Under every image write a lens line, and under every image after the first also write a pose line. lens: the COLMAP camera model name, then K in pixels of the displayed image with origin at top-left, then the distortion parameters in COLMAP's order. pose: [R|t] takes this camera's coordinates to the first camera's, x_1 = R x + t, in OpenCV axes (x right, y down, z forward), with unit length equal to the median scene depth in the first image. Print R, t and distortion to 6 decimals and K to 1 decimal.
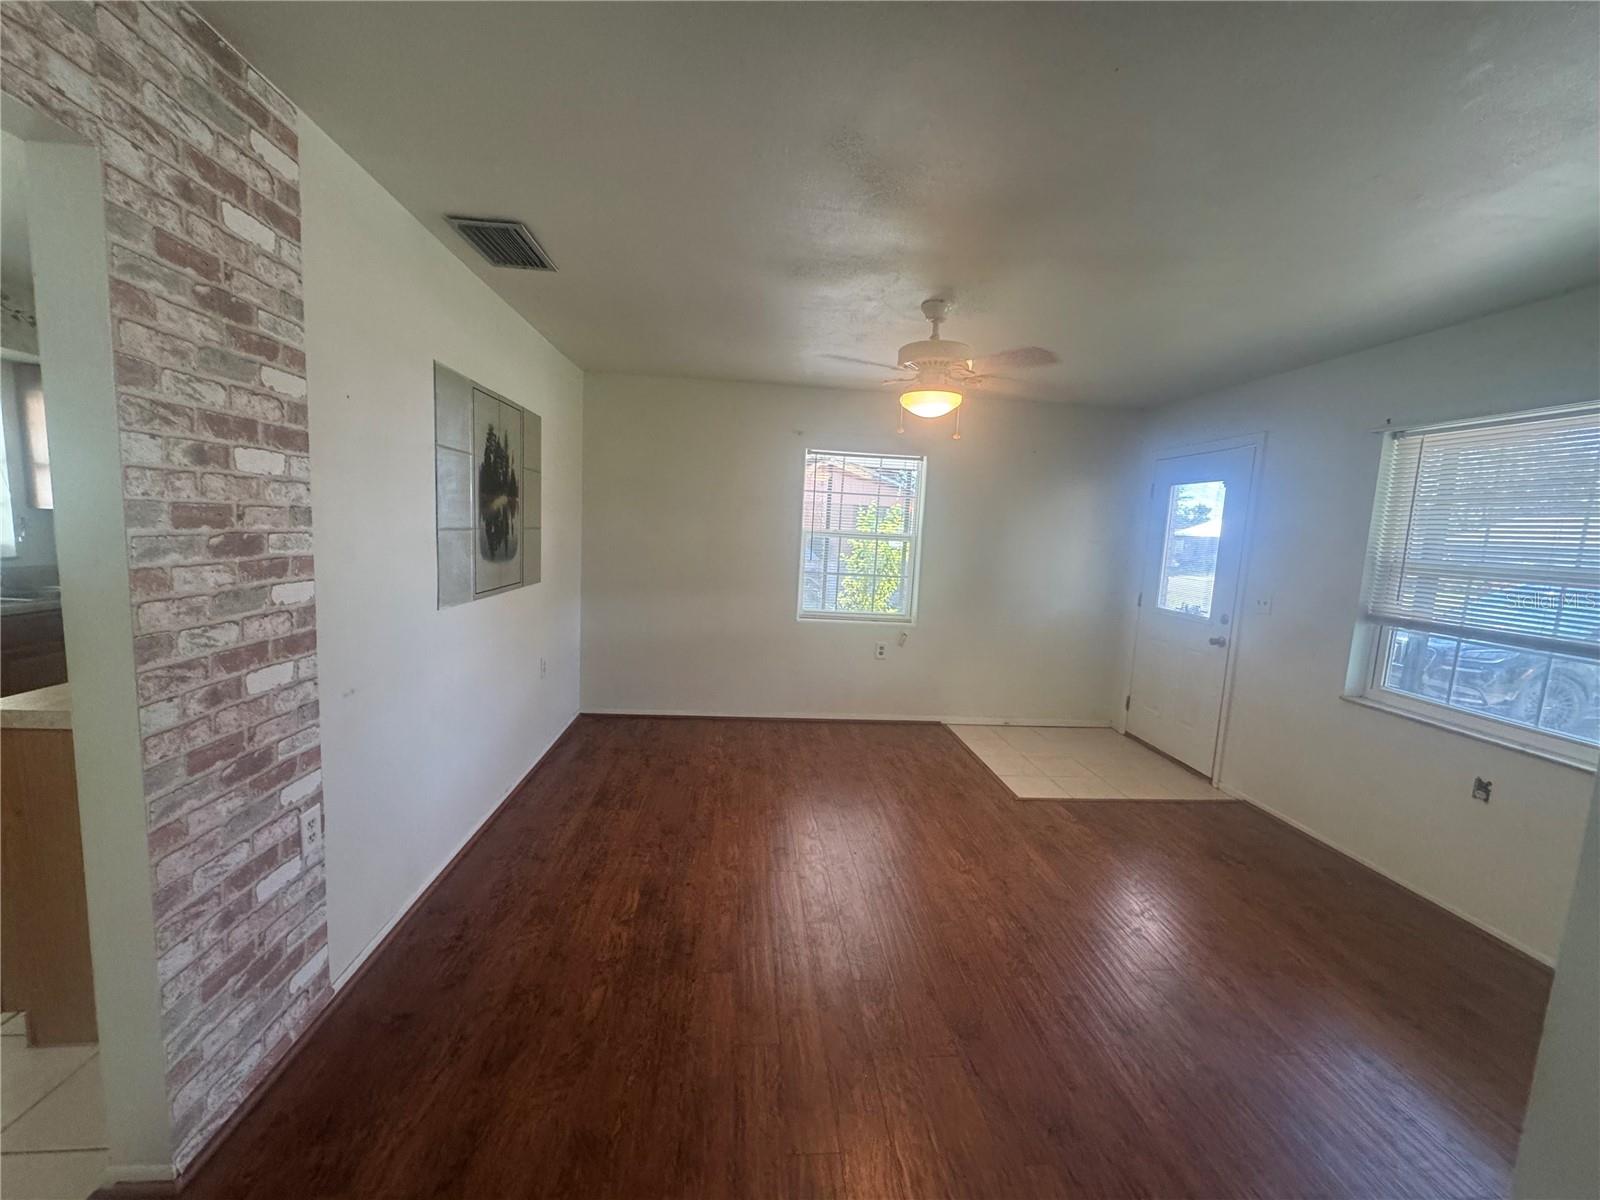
lens RADIAL K [[638.8, 0, 800.4], [0, 638.8, 601.2], [0, 0, 1]] dist [-0.001813, 0.000121]
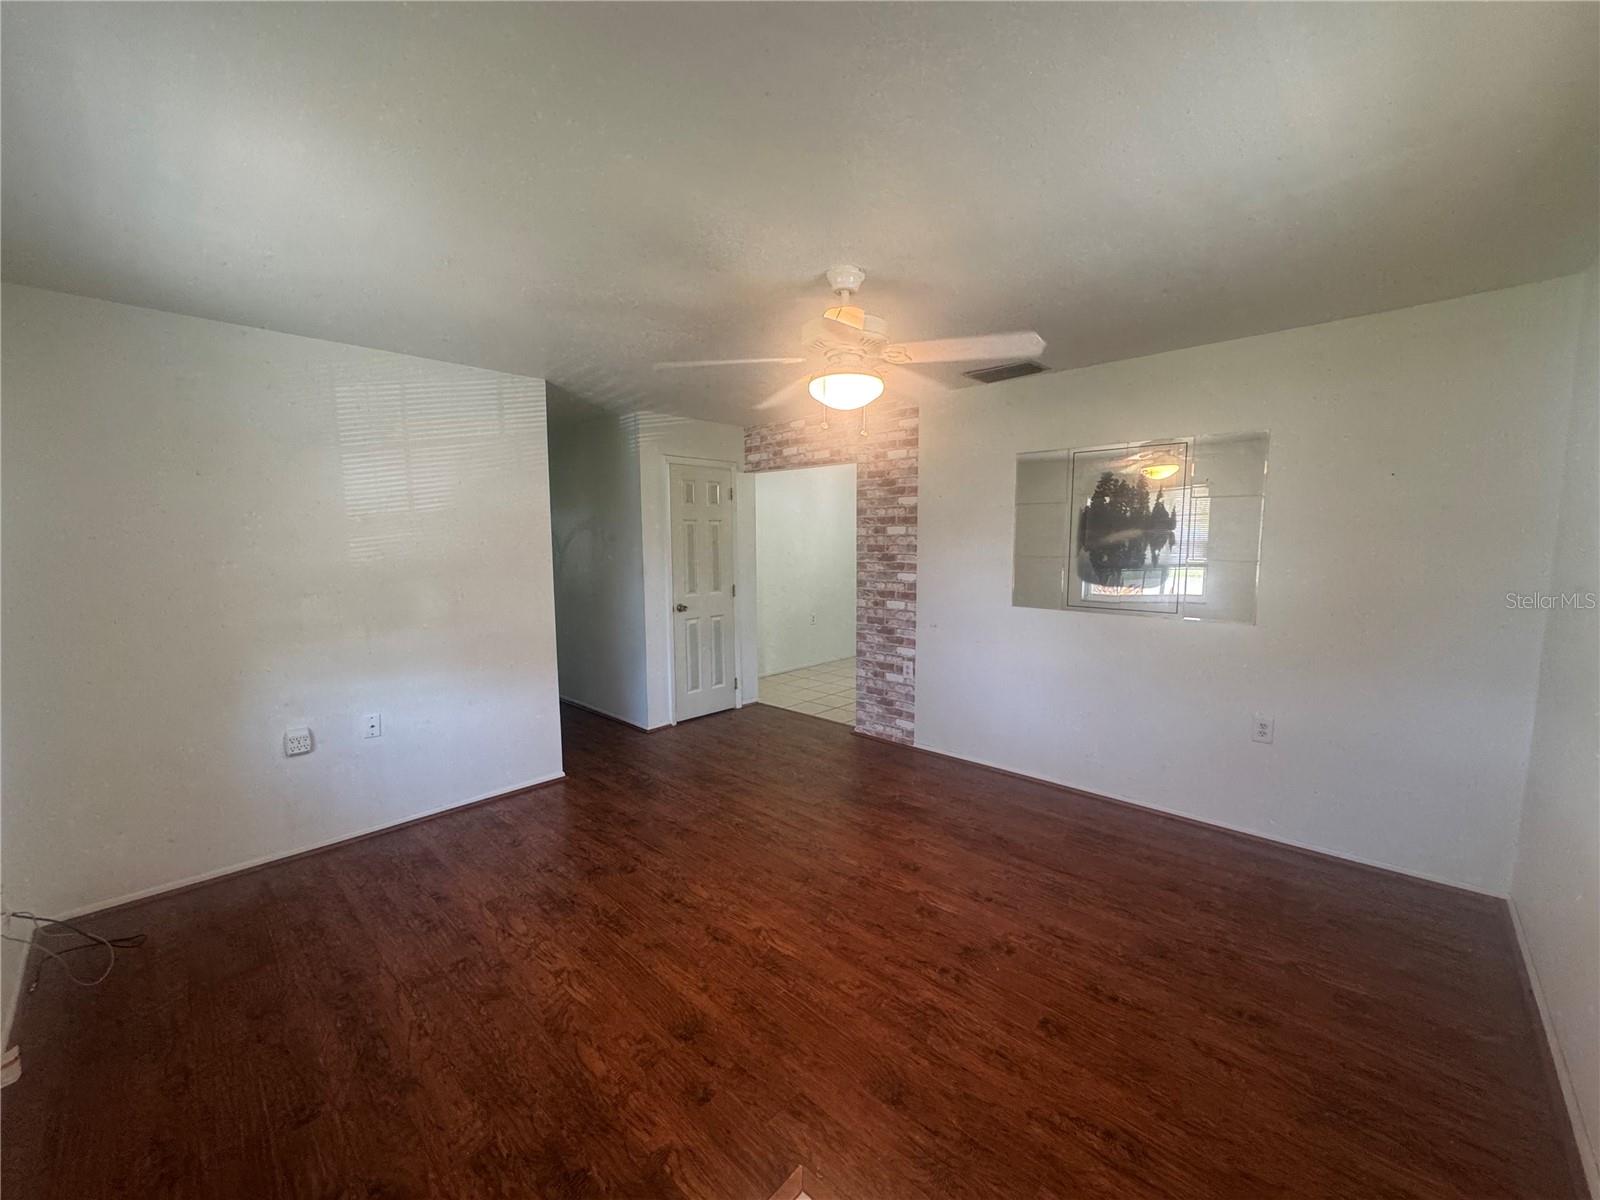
lens RADIAL K [[638.8, 0, 801.1], [0, 638.8, 599.8], [0, 0, 1]] dist [-0.001813, 0.000121]
pose [[-0.745772, 0.021528, -0.665853, 0.726610], [-0.107630, 0.982454, 0.152312, -0.152517], [0.657449, 0.185256, -0.730370, 1.465668]]
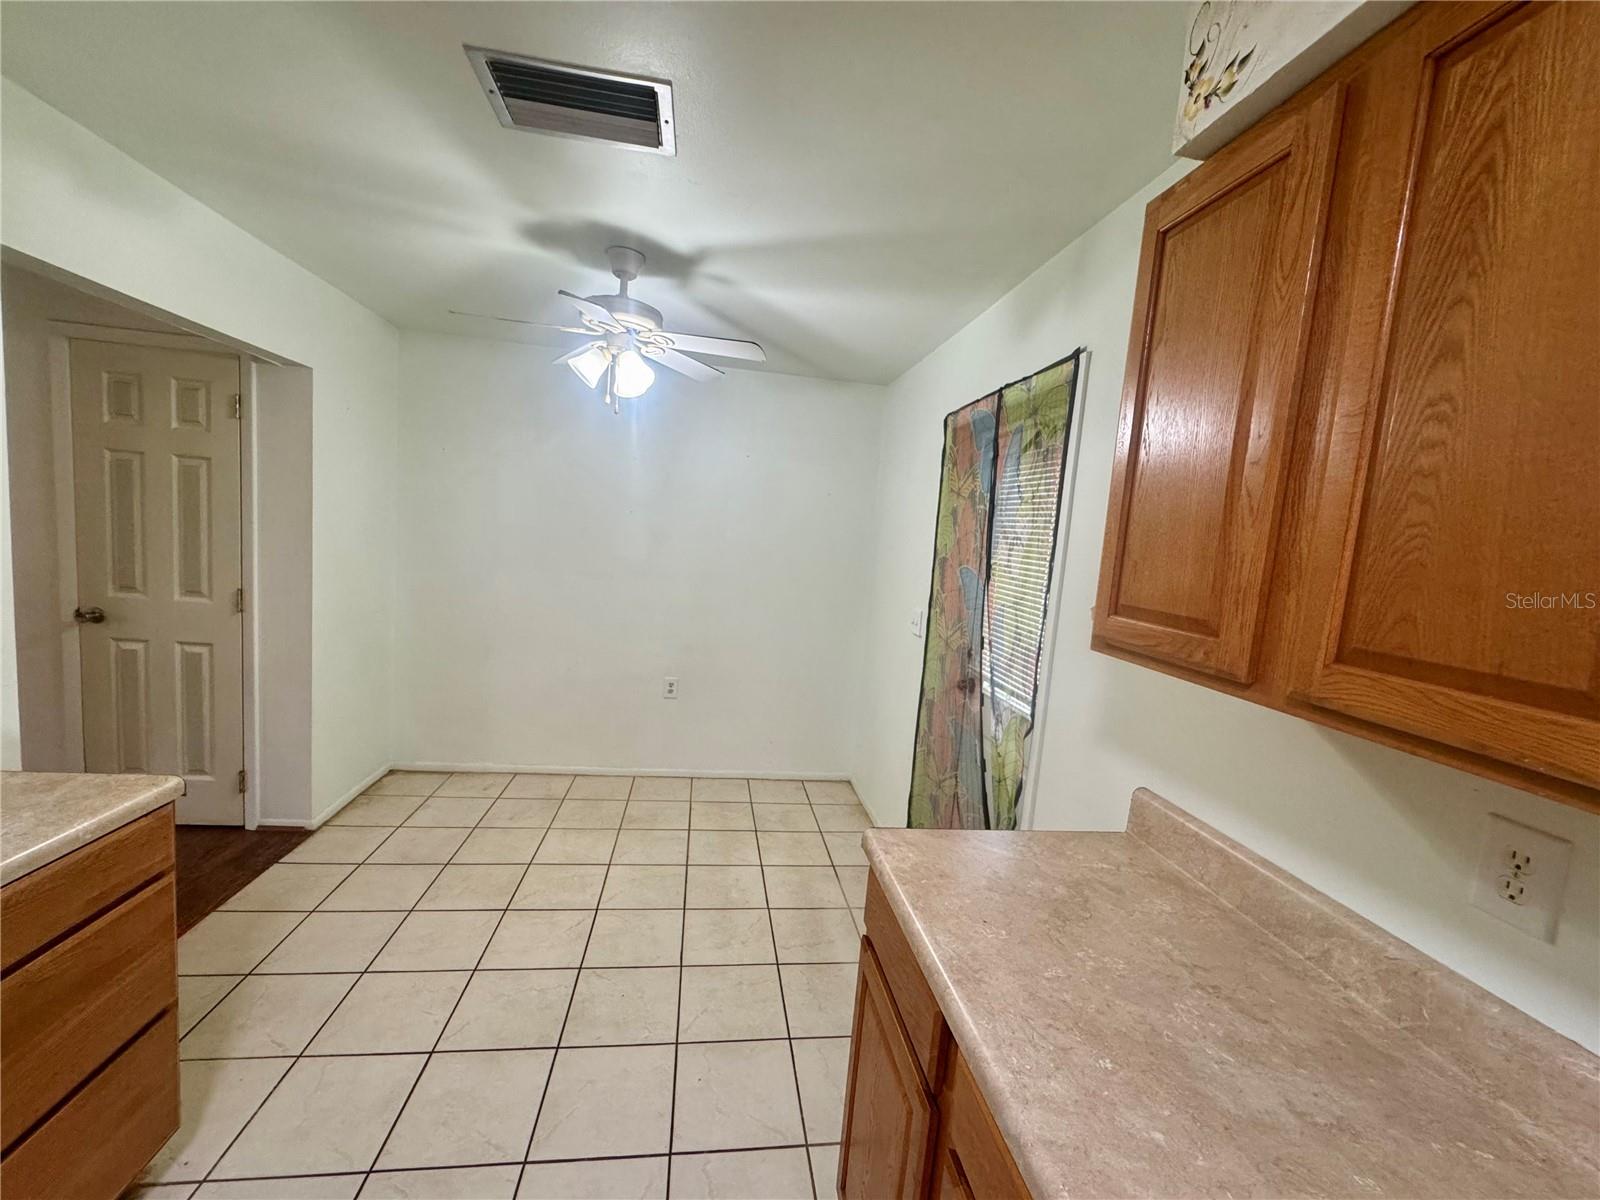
lens RADIAL K [[638.8, 0, 798.9], [0, 638.8, 601.6], [0, 0, 1]] dist [-0.001813, 0.000121]
pose [[-0.989219, -0.122669, -0.079990, -1.060319], [-0.137294, 0.966894, 0.215098, -0.186015], [0.050956, 0.223761, -0.973311, 0.939260]]
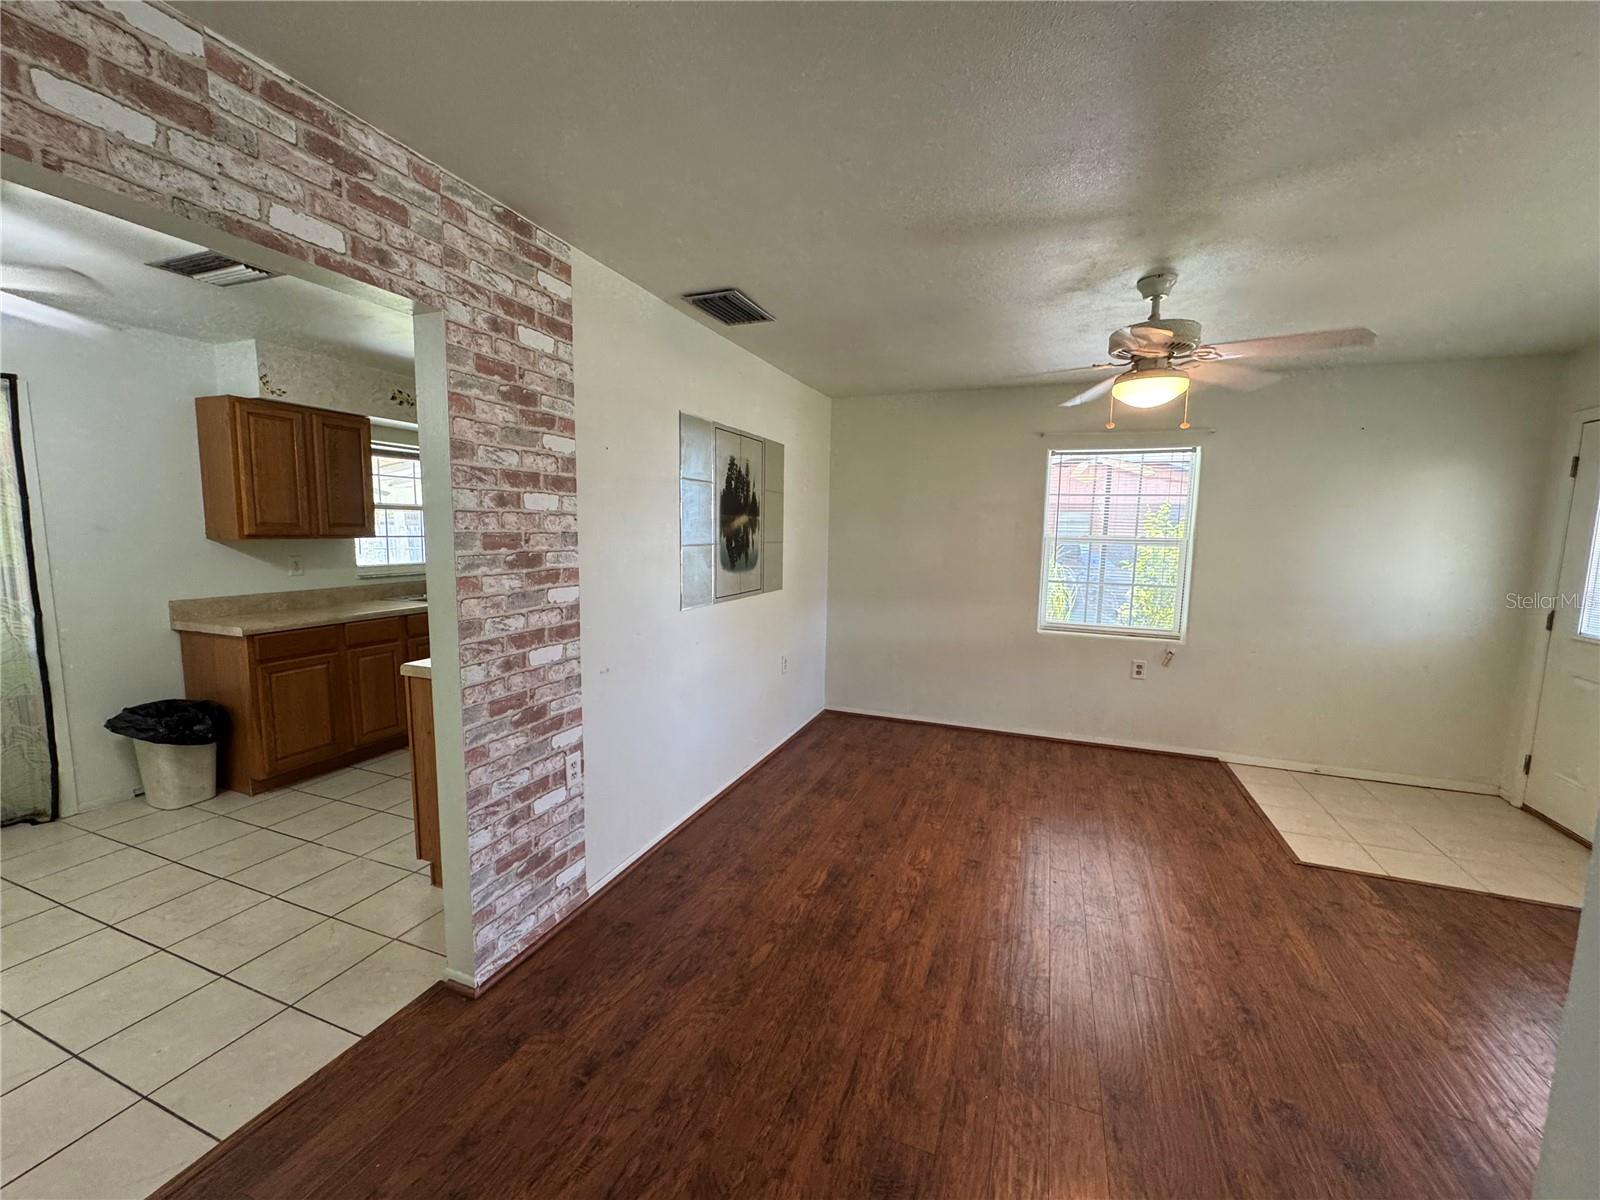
lens RADIAL K [[638.8, 0, 799.8], [0, 638.8, 601.2], [0, 0, 1]] dist [-0.001813, 0.000121]
pose [[0.897108, 0.015585, -0.441537, 0.149566], [-0.021968, 0.999715, -0.009347, 0.001435], [0.441265, 0.018085, 0.897195, -0.007633]]
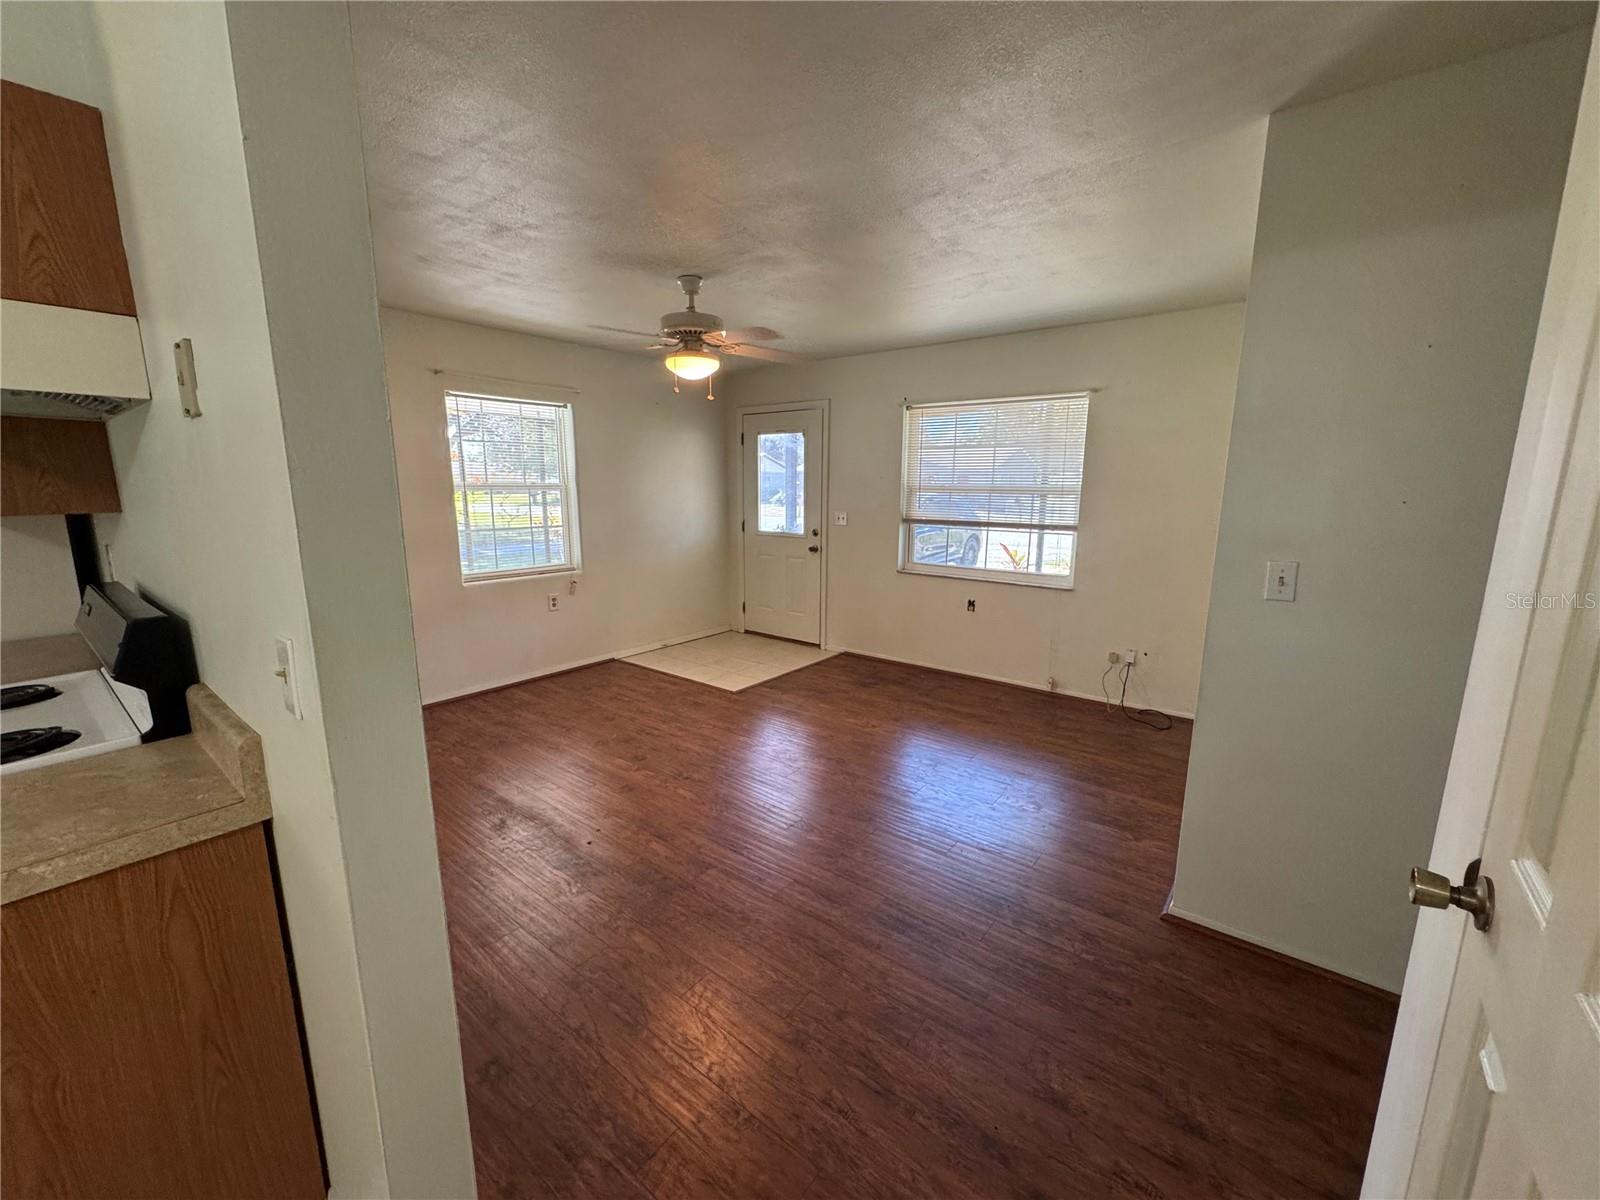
lens RADIAL K [[638.8, 0, 798.8], [0, 638.8, 600.8], [0, 0, 1]] dist [-0.001813, 0.000121]
pose [[0.682364, -0.180147, 0.708468, -0.506350], [0.115386, 0.983553, 0.138959, -0.030788], [-0.721848, -0.013074, 0.691928, 0.055544]]
